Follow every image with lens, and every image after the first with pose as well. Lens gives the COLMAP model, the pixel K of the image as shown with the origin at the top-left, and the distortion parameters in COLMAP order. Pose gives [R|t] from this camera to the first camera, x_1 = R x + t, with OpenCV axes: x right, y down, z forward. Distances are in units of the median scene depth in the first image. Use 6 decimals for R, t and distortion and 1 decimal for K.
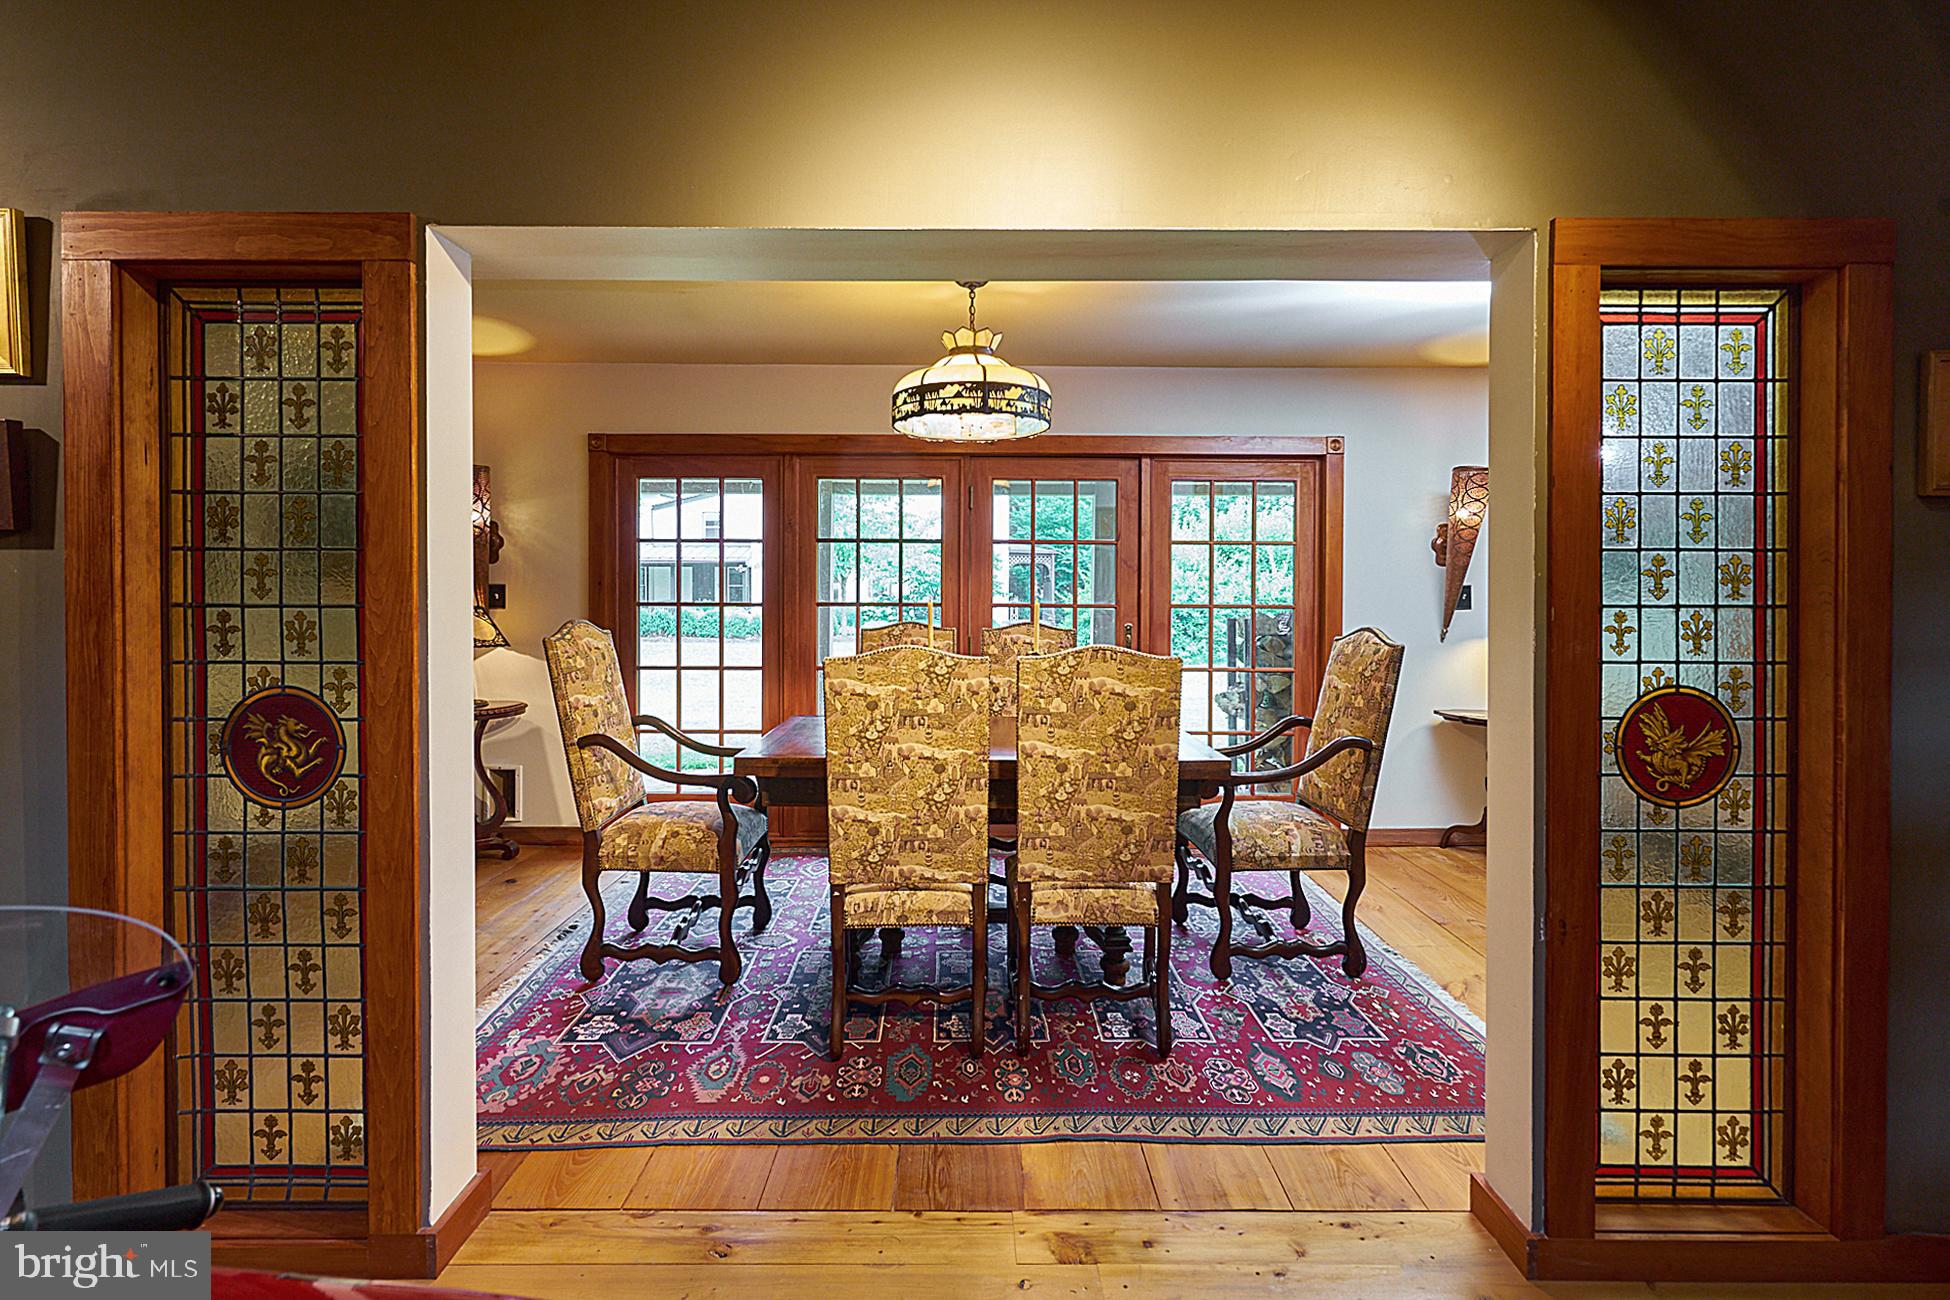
lens RADIAL K [[986.8, 0, 975.5], [0, 986.8, 614.1], [0, 0, 1]] dist [0.001051, 0.000089]
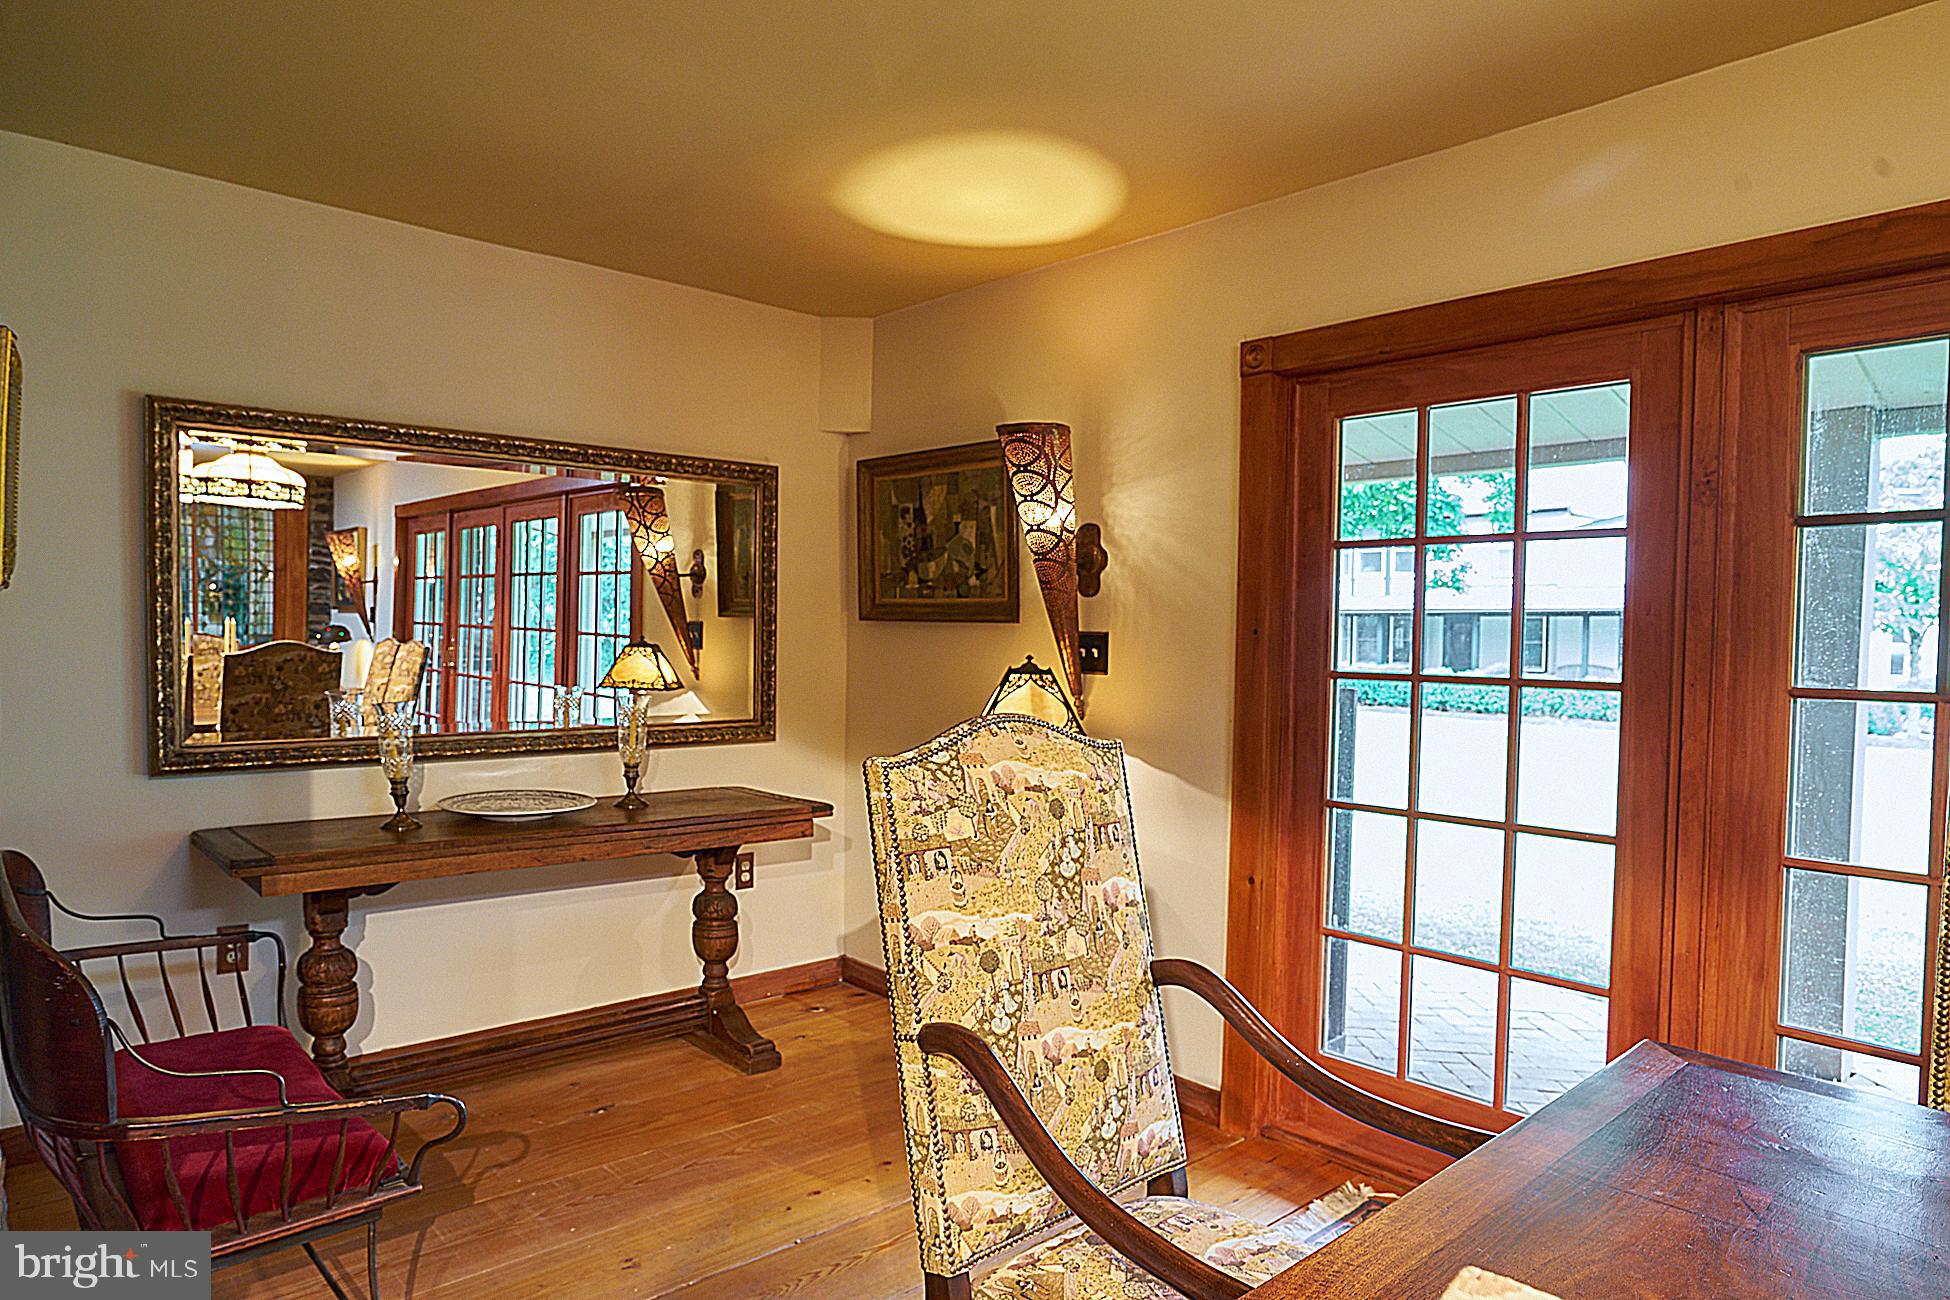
lens RADIAL K [[1038.7, 0, 975.0], [0, 1038.7, 650.0], [0, 0, 1]] dist [0.001113, 0.000948]
pose [[0.630434, 0.020204, -0.775980, -0.053964], [-0.033227, 0.999447, -0.000973, -0.016421], [0.775531, 0.026397, 0.630757, 0.550760]]
